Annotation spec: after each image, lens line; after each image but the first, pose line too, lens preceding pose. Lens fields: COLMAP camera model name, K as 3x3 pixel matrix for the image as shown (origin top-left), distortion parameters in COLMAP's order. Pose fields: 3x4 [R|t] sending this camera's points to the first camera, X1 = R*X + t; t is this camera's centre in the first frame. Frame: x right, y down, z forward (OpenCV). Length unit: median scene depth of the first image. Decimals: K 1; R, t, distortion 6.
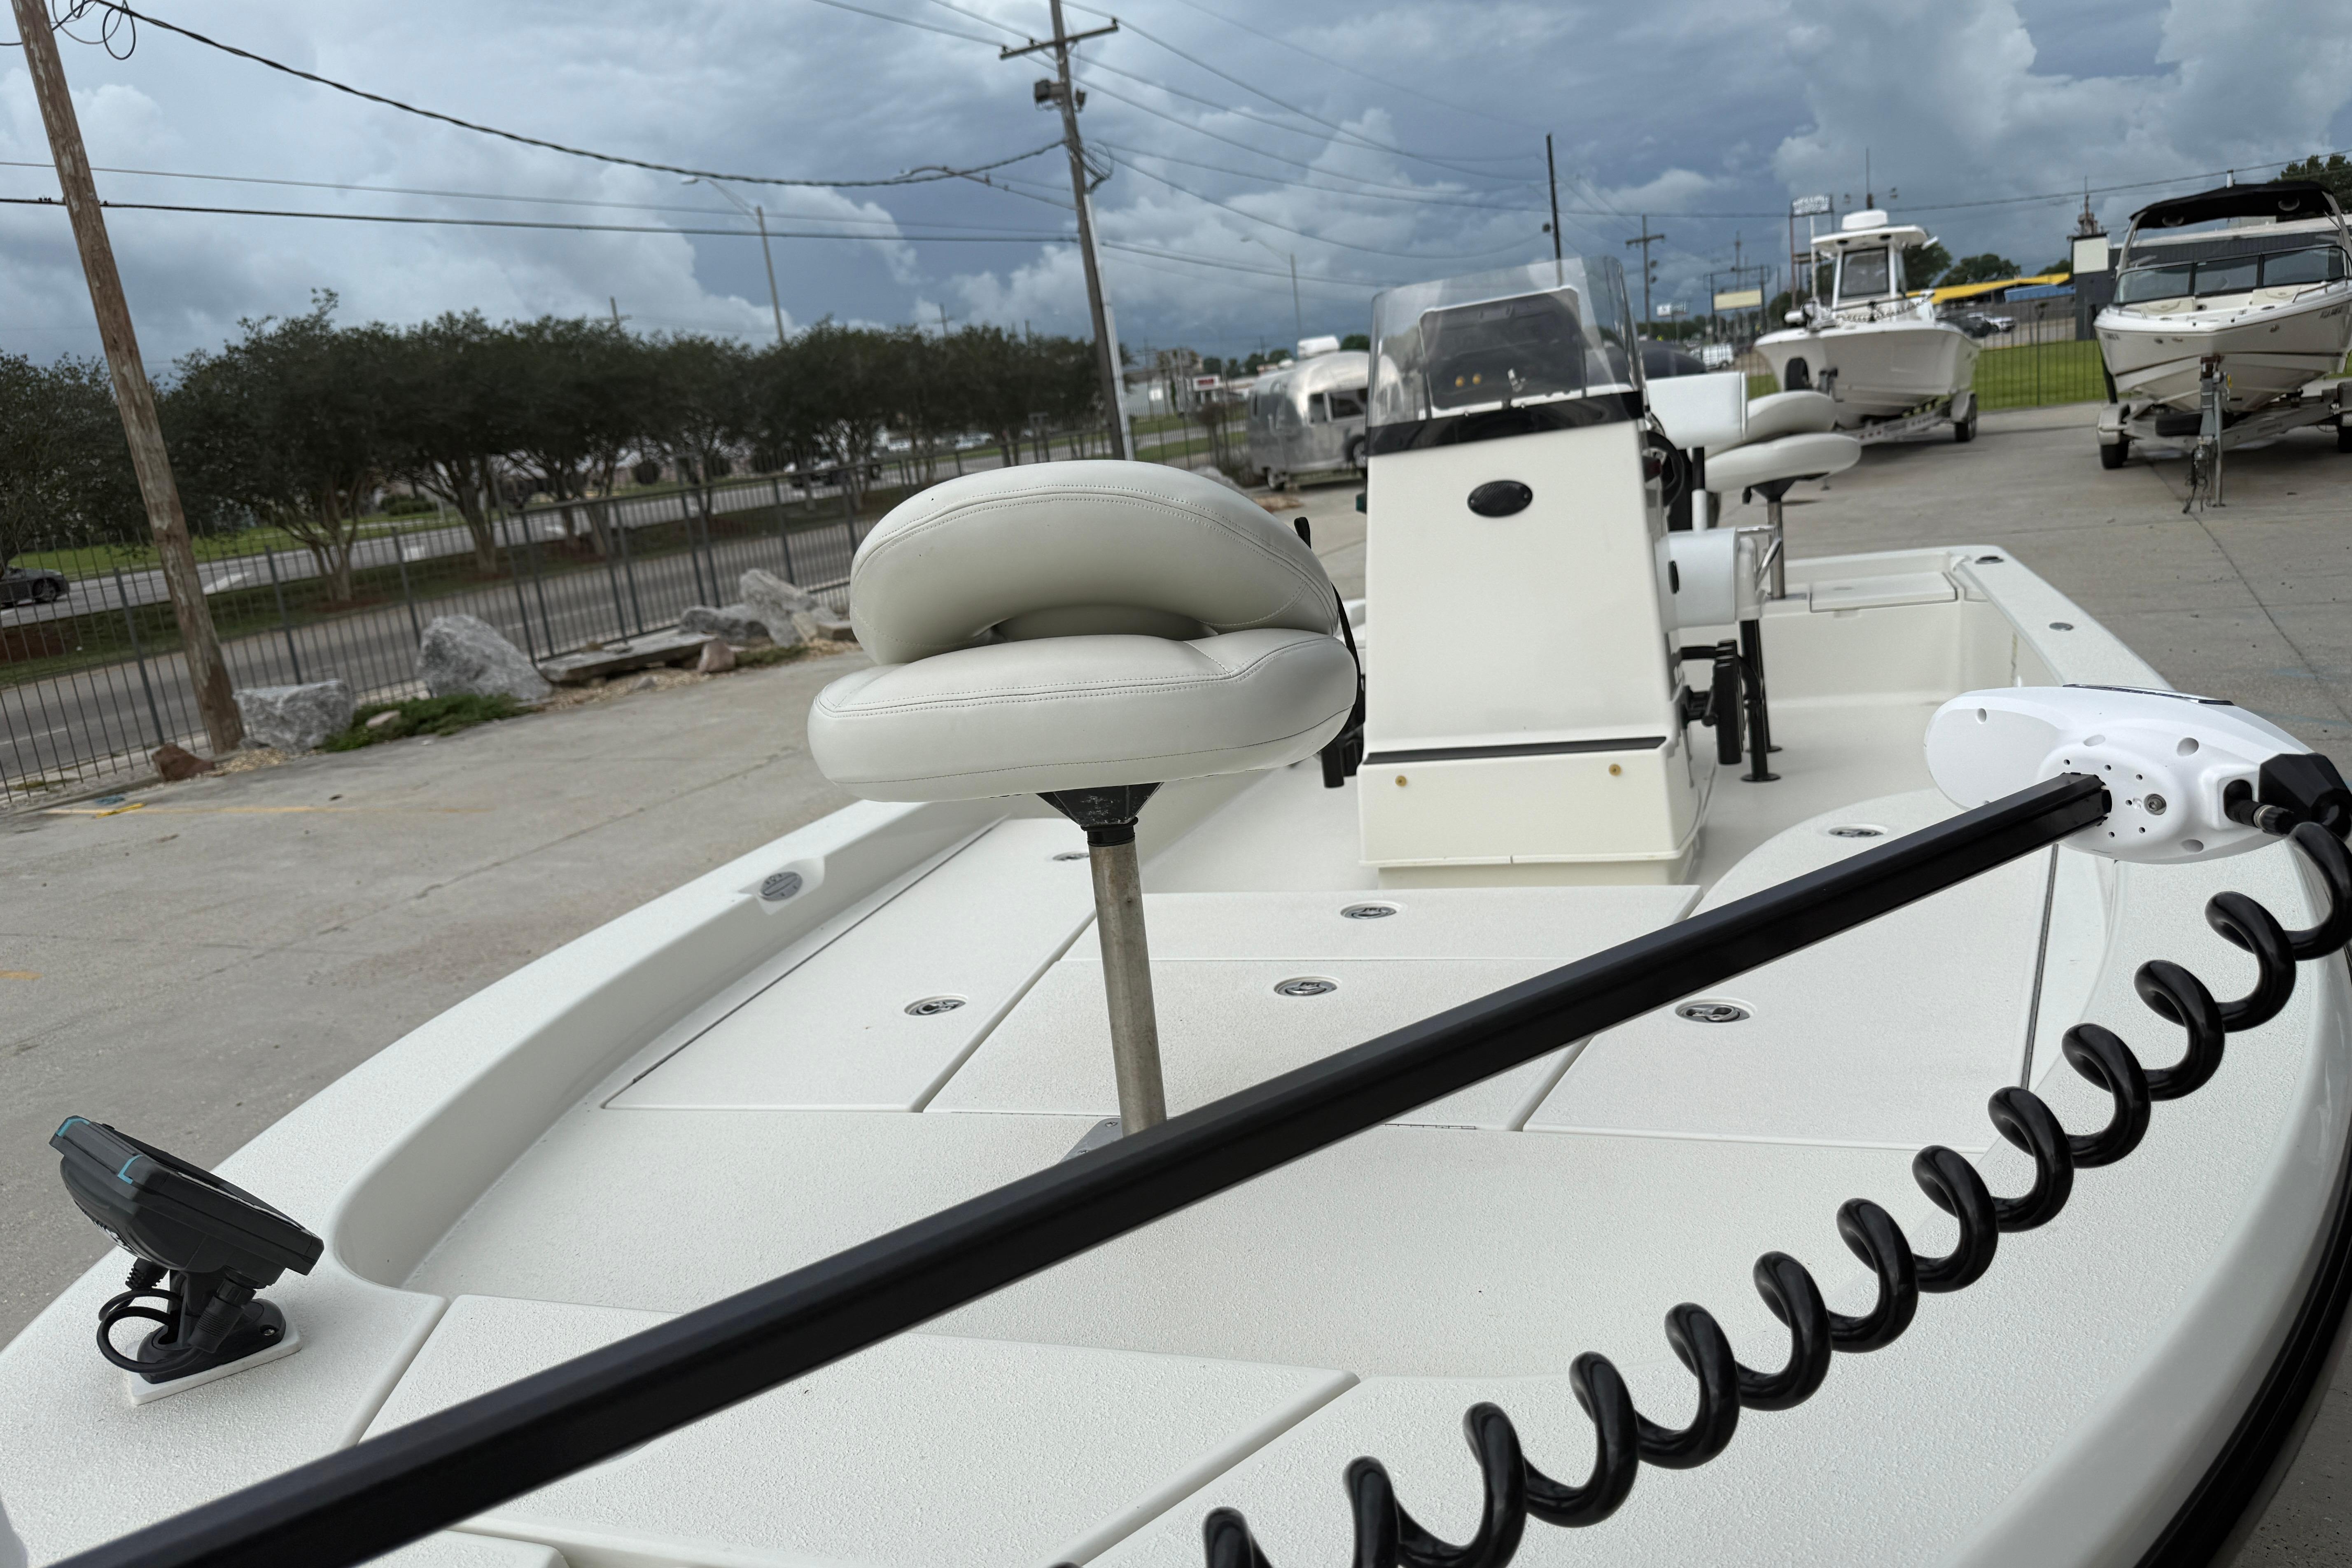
lens RADIAL K [[1722.7, 0, 1175.7], [0, 1722.7, 810.6], [0, 0, 1]] dist [0.042810, -0.042249]
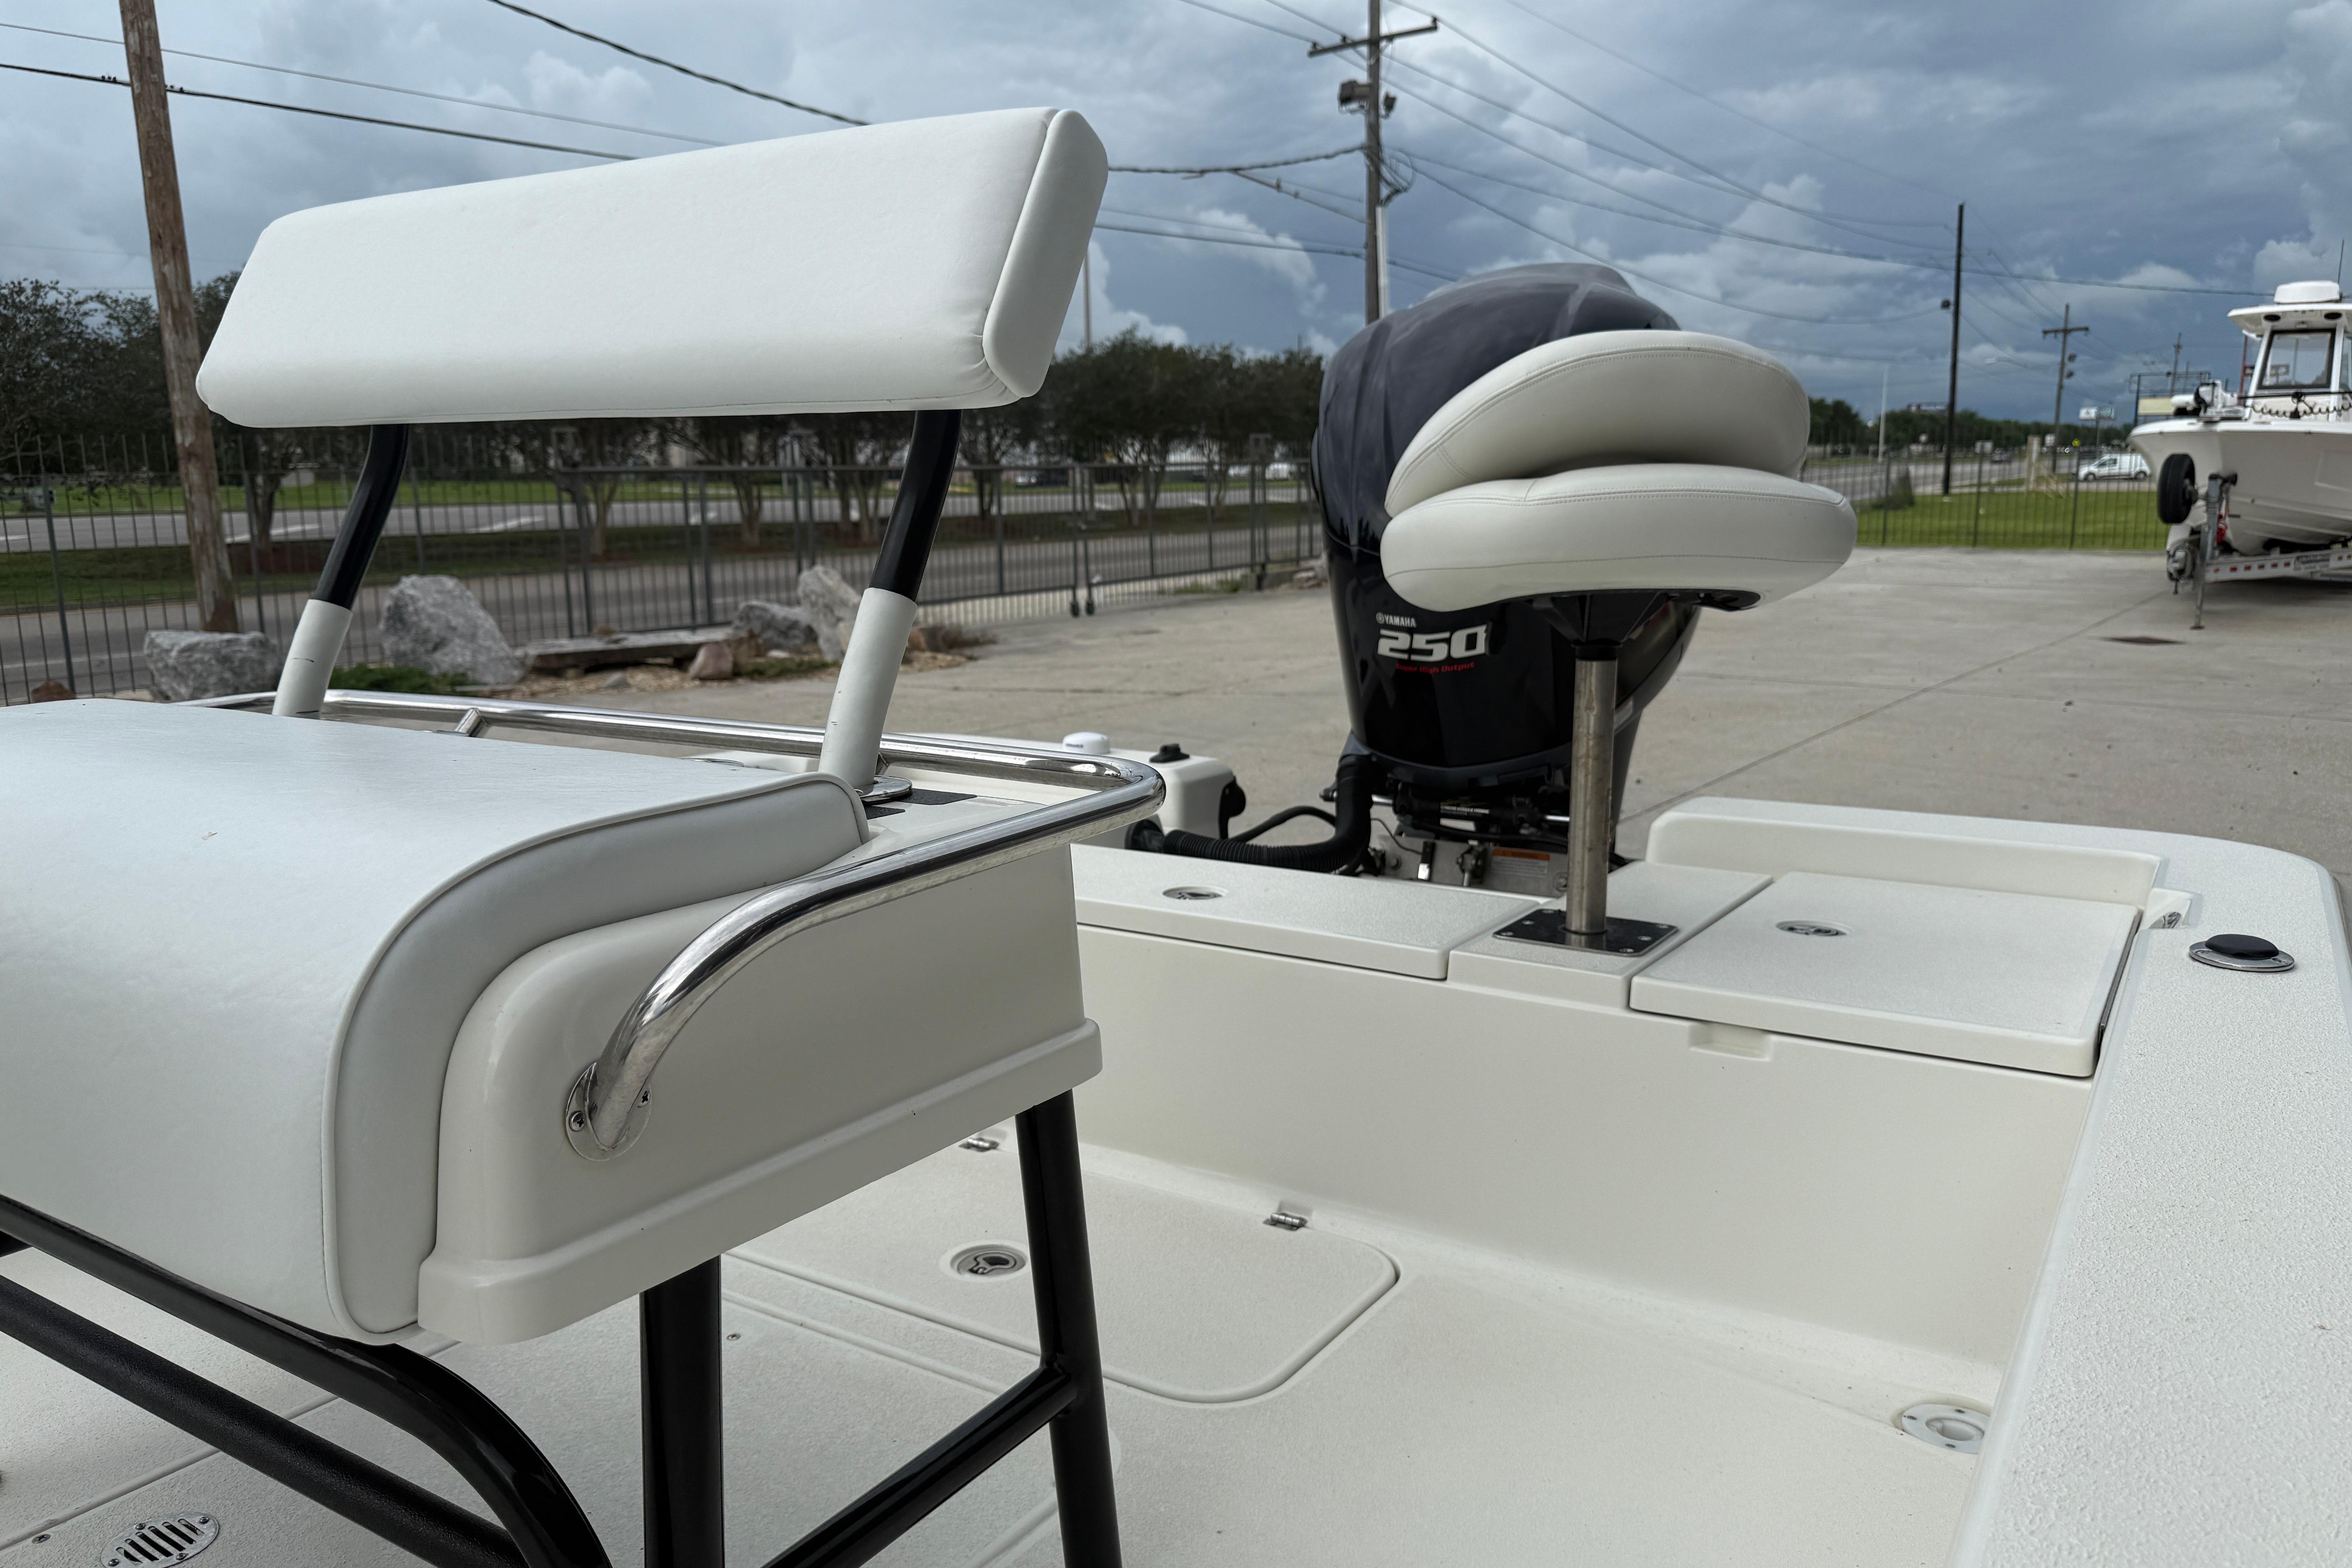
lens RADIAL K [[1688.8, 0, 1182.0], [0, 1688.8, 787.8], [0, 0, 1]] dist [0.032630, -0.039736]
pose [[0.970434, 0.142292, -0.194961, 0.068991], [-0.148401, 0.988781, -0.017016, -0.026757], [0.190353, 0.045445, 0.980663, 0.133009]]
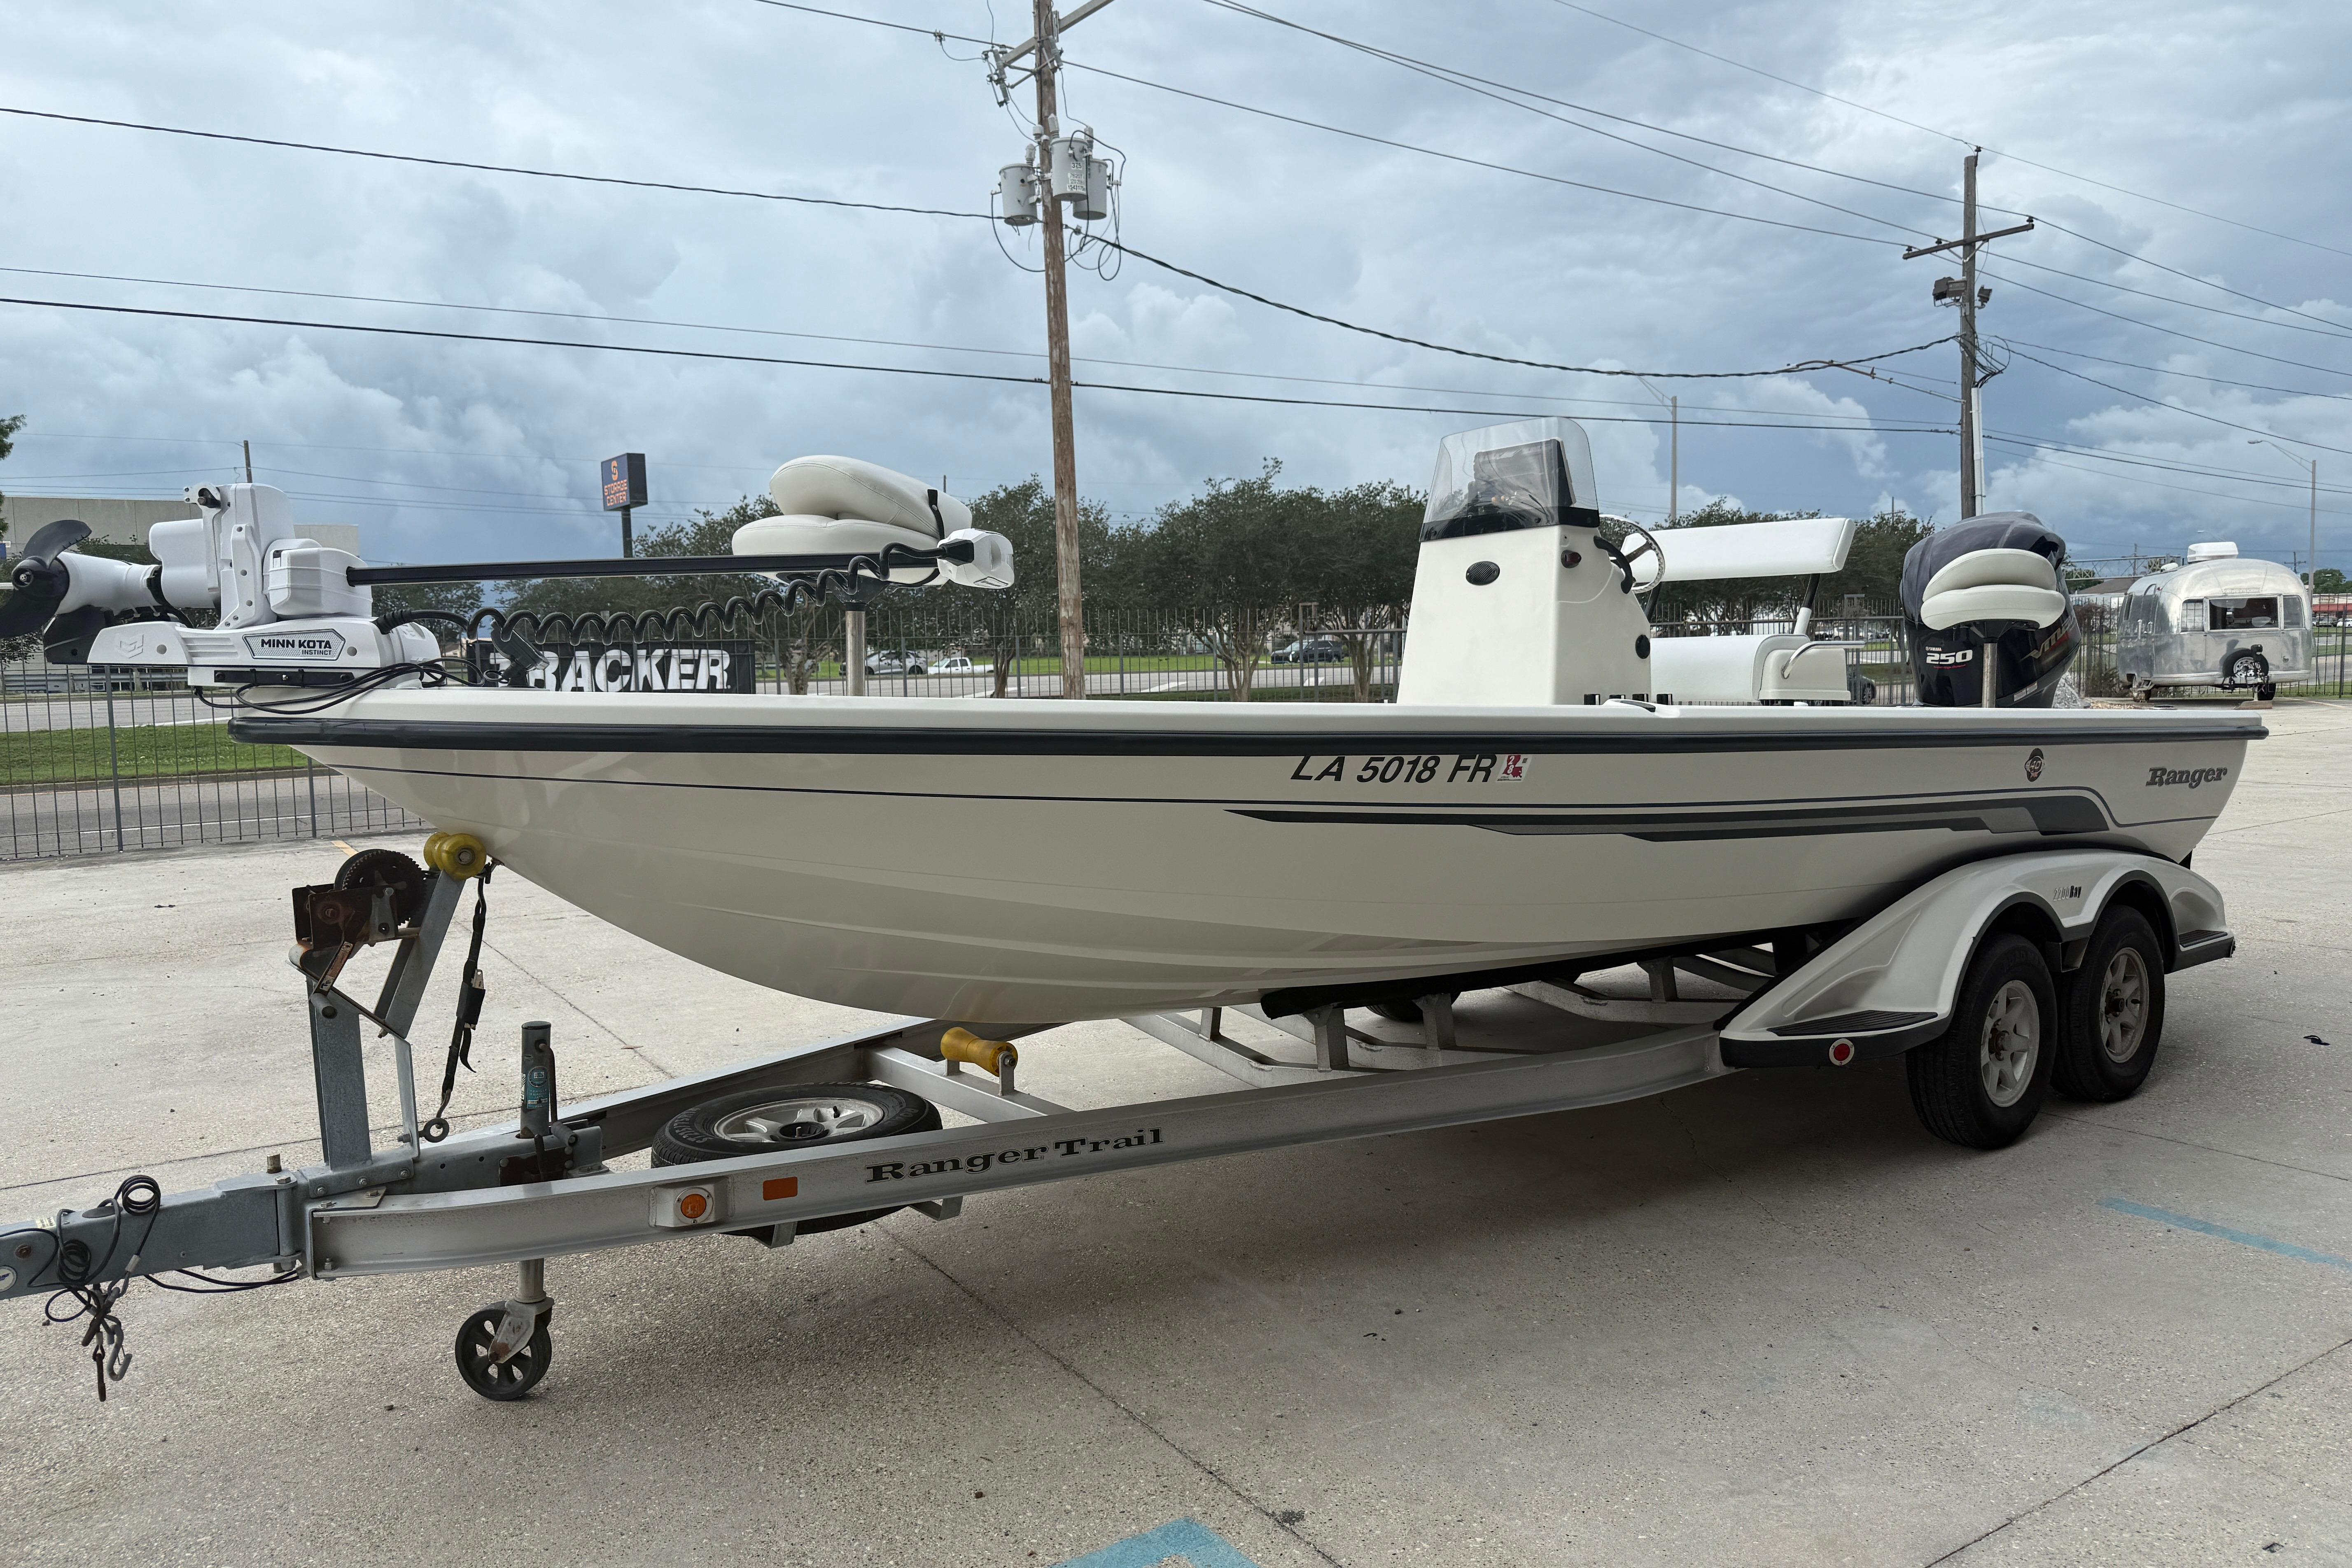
lens RADIAL K [[1775.0, 0, 1165.0], [0, 1775.0, 779.3], [0, 0, 1]] dist [0.038473, -0.007435]
pose [[0.855326, 0.129256, -0.501707, 0.100863], [-0.190788, 0.978908, -0.073063, 0.023696], [0.481682, 0.158212, 0.861946, -0.064116]]
